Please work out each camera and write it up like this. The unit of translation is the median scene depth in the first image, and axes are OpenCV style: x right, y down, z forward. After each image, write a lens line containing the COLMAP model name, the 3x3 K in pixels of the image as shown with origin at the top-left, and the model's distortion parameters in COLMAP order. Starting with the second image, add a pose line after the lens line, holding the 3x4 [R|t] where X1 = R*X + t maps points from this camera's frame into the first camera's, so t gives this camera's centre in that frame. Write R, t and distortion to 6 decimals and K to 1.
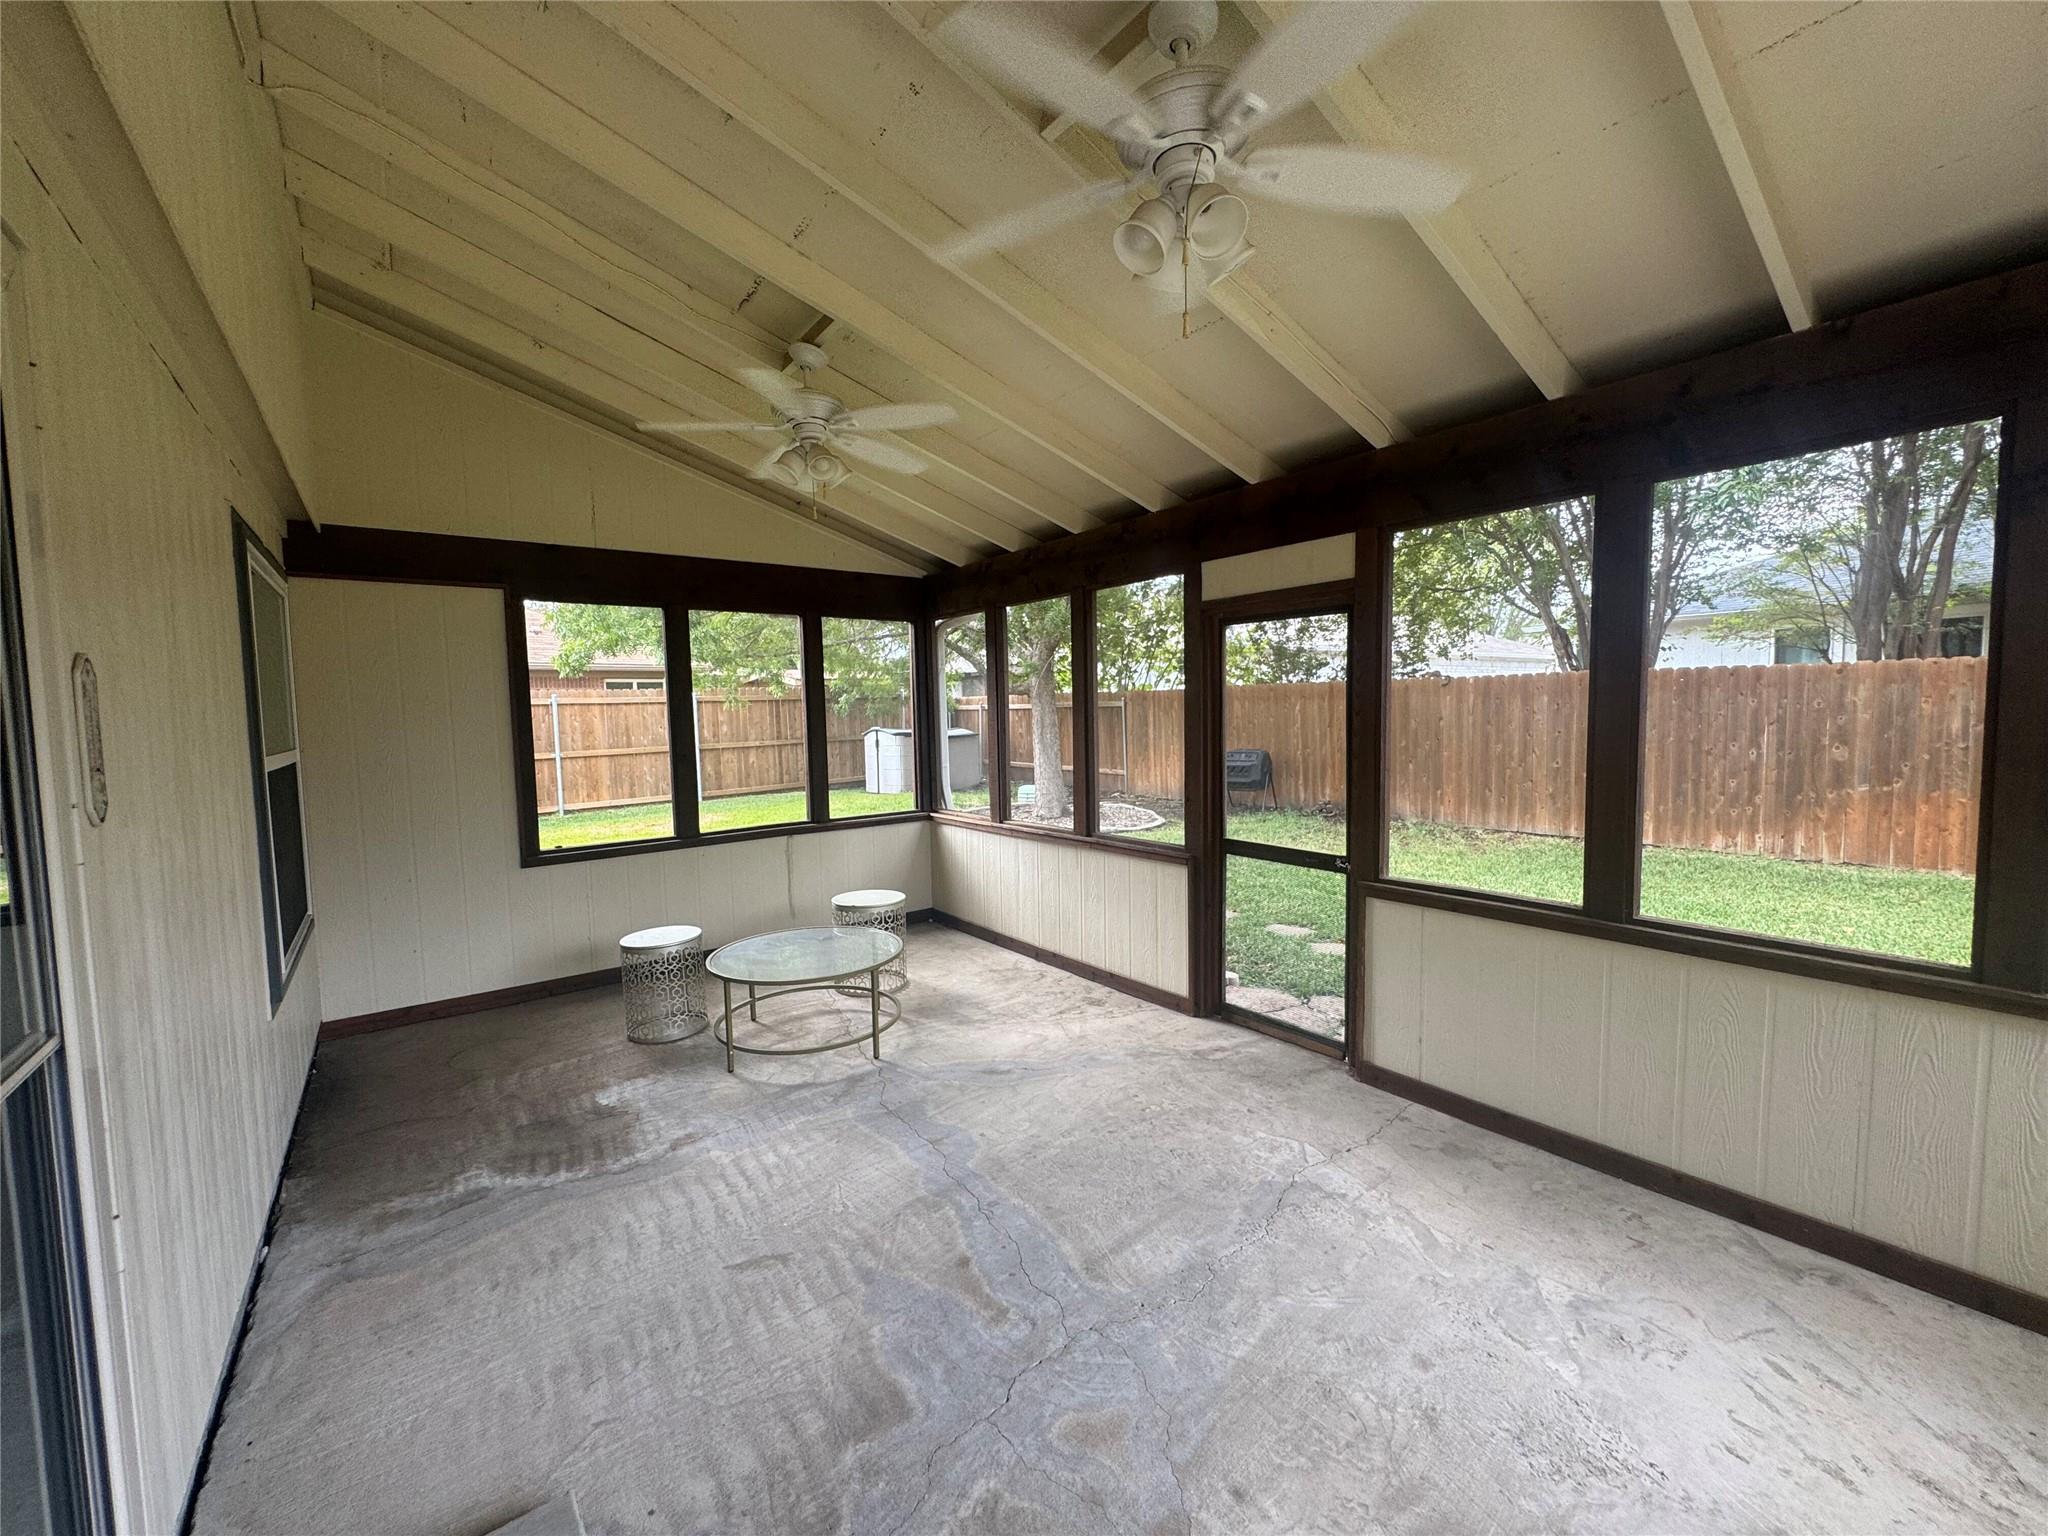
lens RADIAL K [[821.1, 0, 1024.0], [0, 821.1, 768.0], [0, 0, 1]] dist [-0.003678, 0.000758]
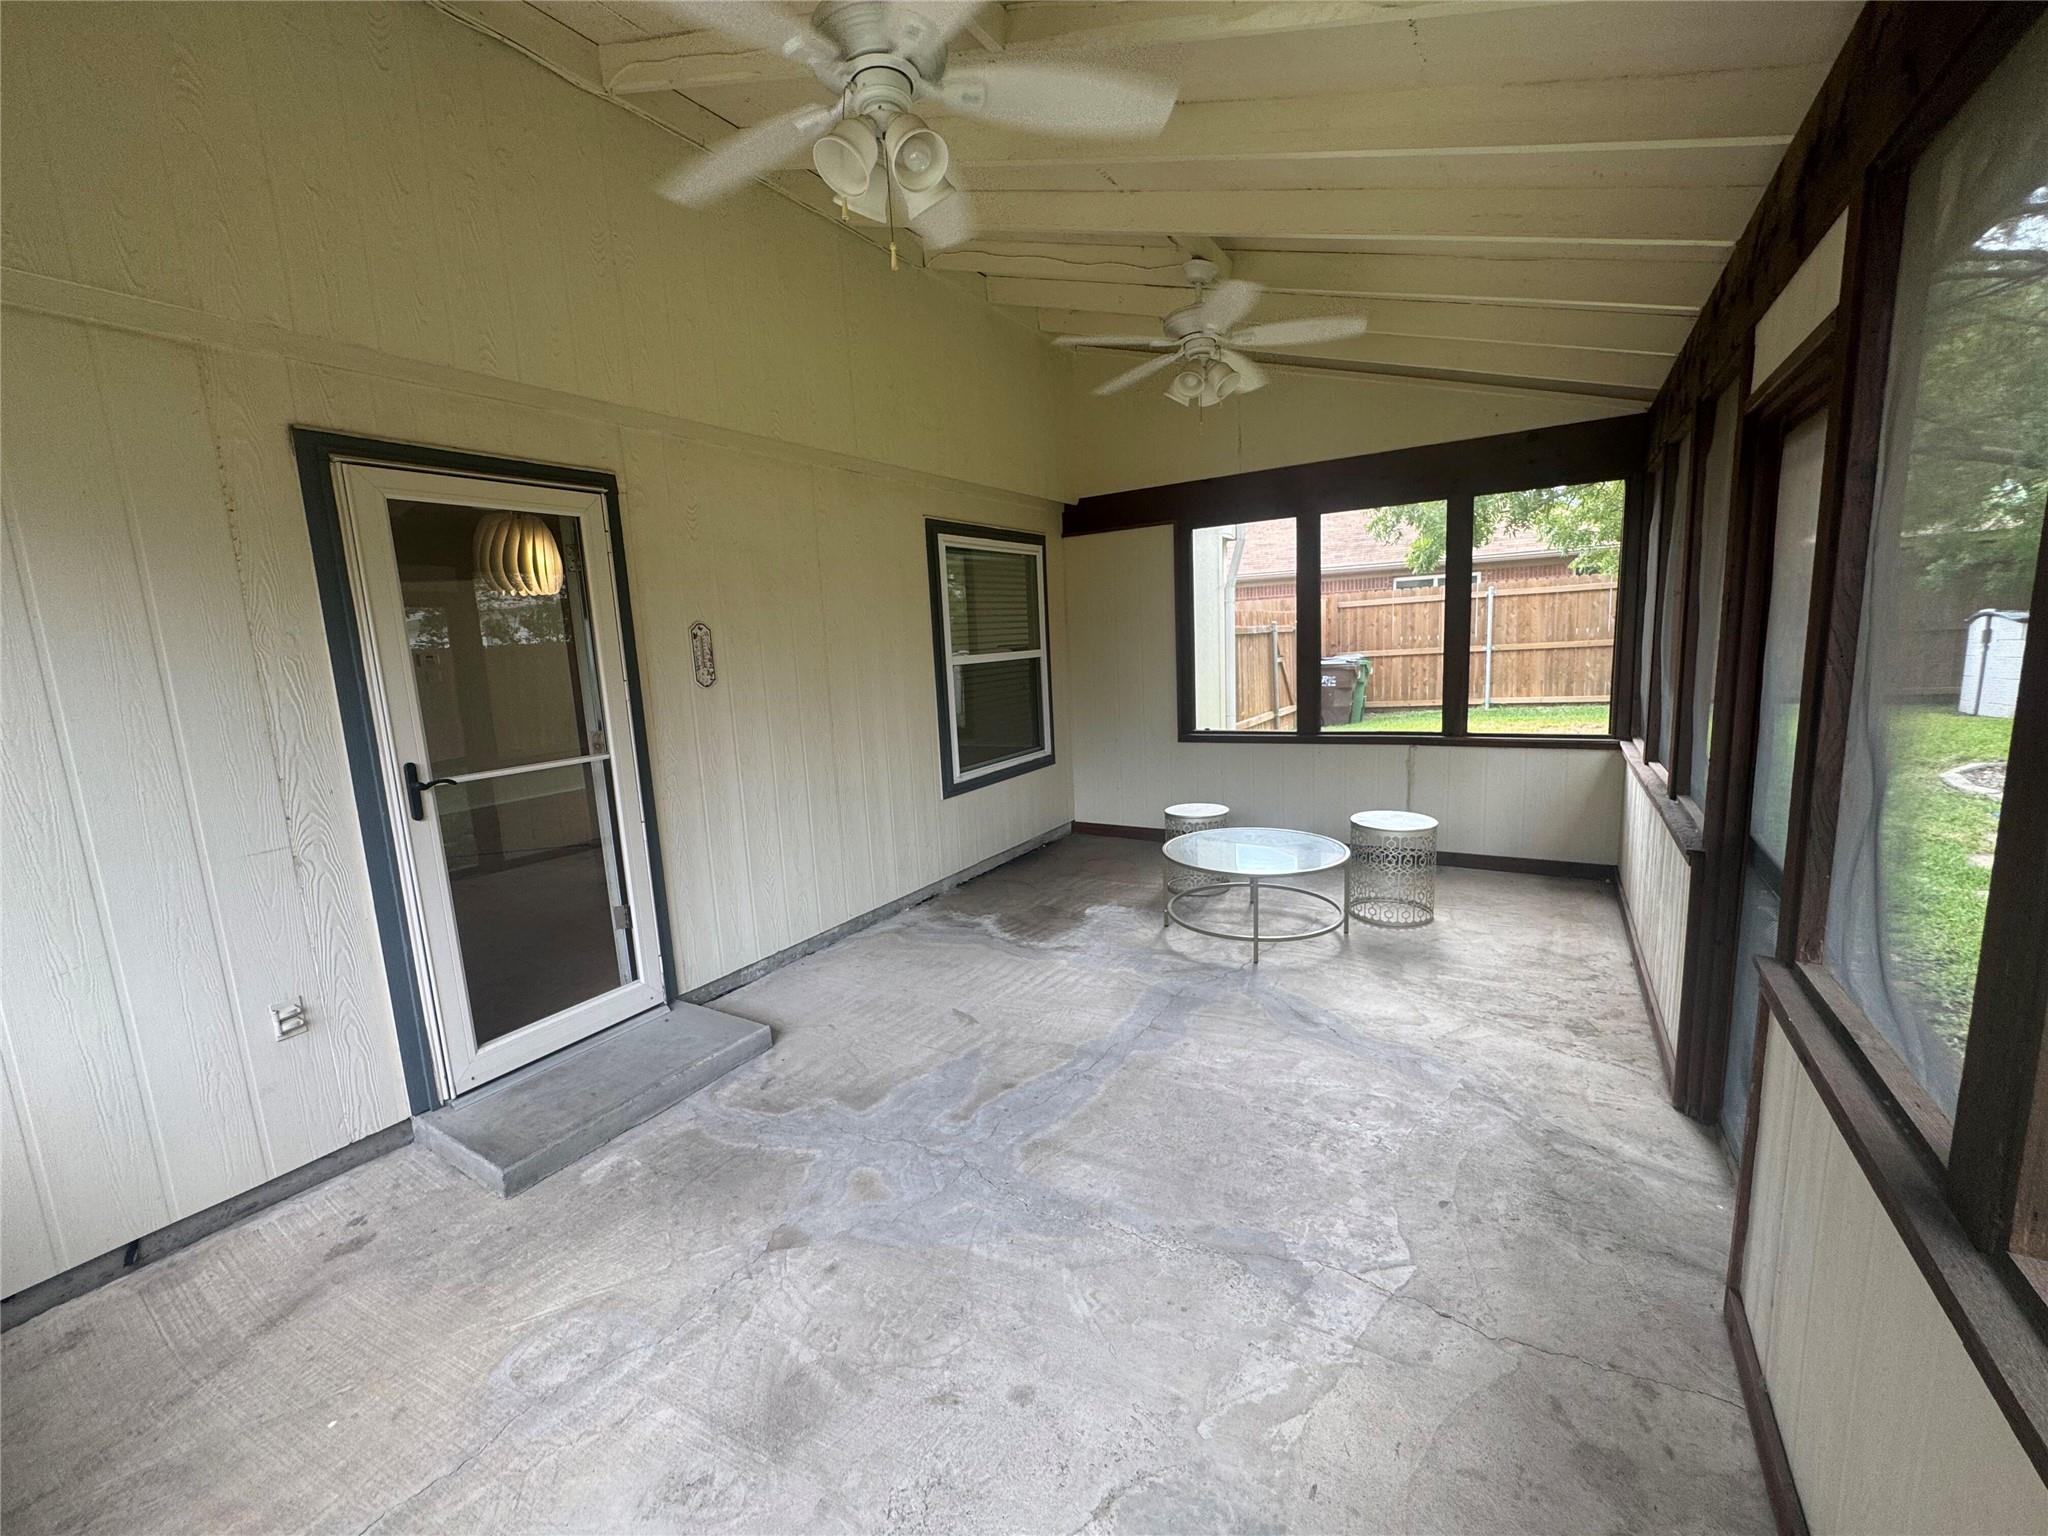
lens RADIAL K [[821.1, 0, 1024.0], [0, 821.1, 768.0], [0, 0, 1]] dist [-0.003678, 0.000758]
pose [[0.357277, 0.148109, -0.922181, 0.644791], [-0.021215, 0.988379, 0.150521, -0.035563], [0.933758, -0.034213, 0.356267, 0.385832]]
